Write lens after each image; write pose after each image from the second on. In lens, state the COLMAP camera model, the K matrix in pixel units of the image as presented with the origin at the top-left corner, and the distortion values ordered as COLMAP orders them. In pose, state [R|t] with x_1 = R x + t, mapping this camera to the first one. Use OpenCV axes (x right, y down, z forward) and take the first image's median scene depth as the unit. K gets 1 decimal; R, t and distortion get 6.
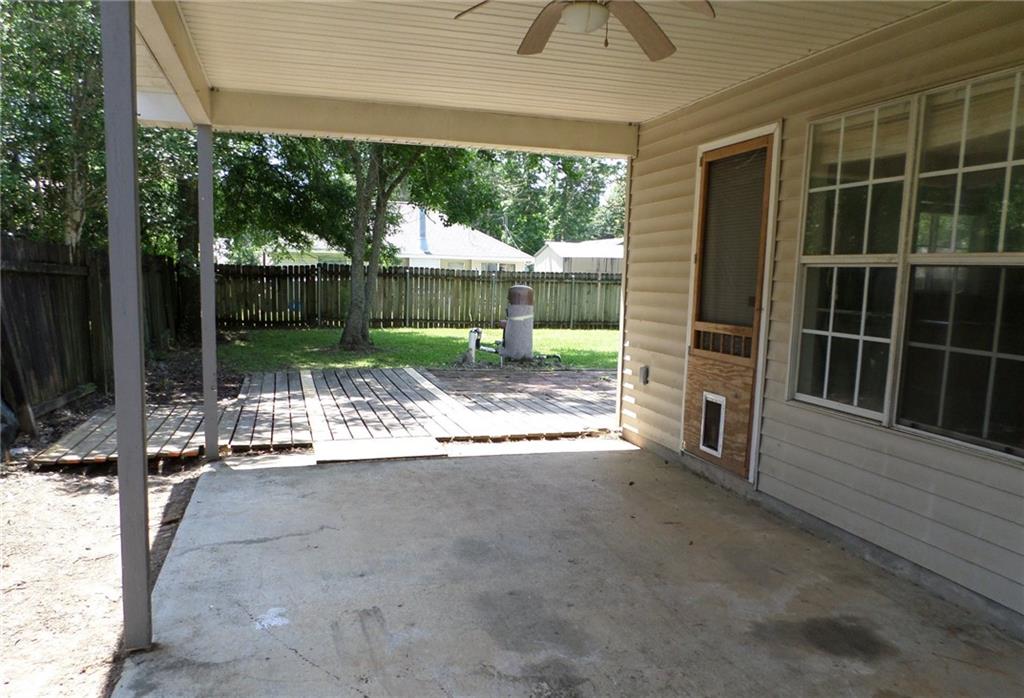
lens RADIAL K [[802.3, 0, 511.9], [0, 802.3, 382.8], [0, 0, 1]] dist [-0.005926, 0.001342]
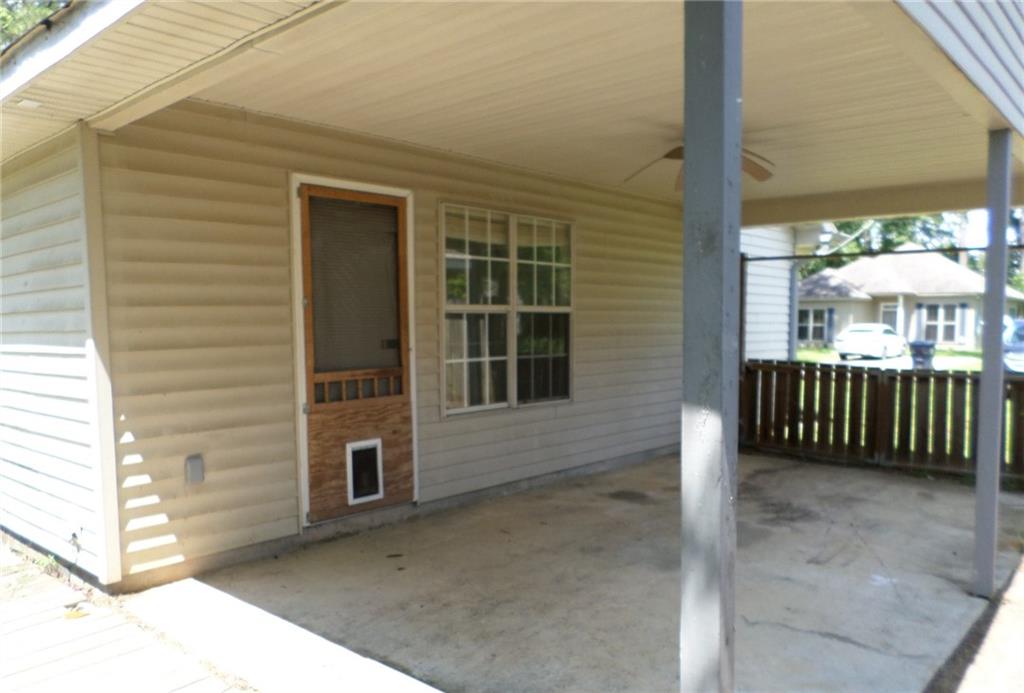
lens RADIAL K [[778.5, 0, 513.1], [0, 778.5, 379.8], [0, 0, 1]] dist [0.005752, -0.068172]
pose [[-0.535102, -0.090456, 0.839931, -0.694956], [0.105935, 0.979218, 0.172945, -0.222053], [-0.838119, 0.181522, -0.514399, 1.431647]]
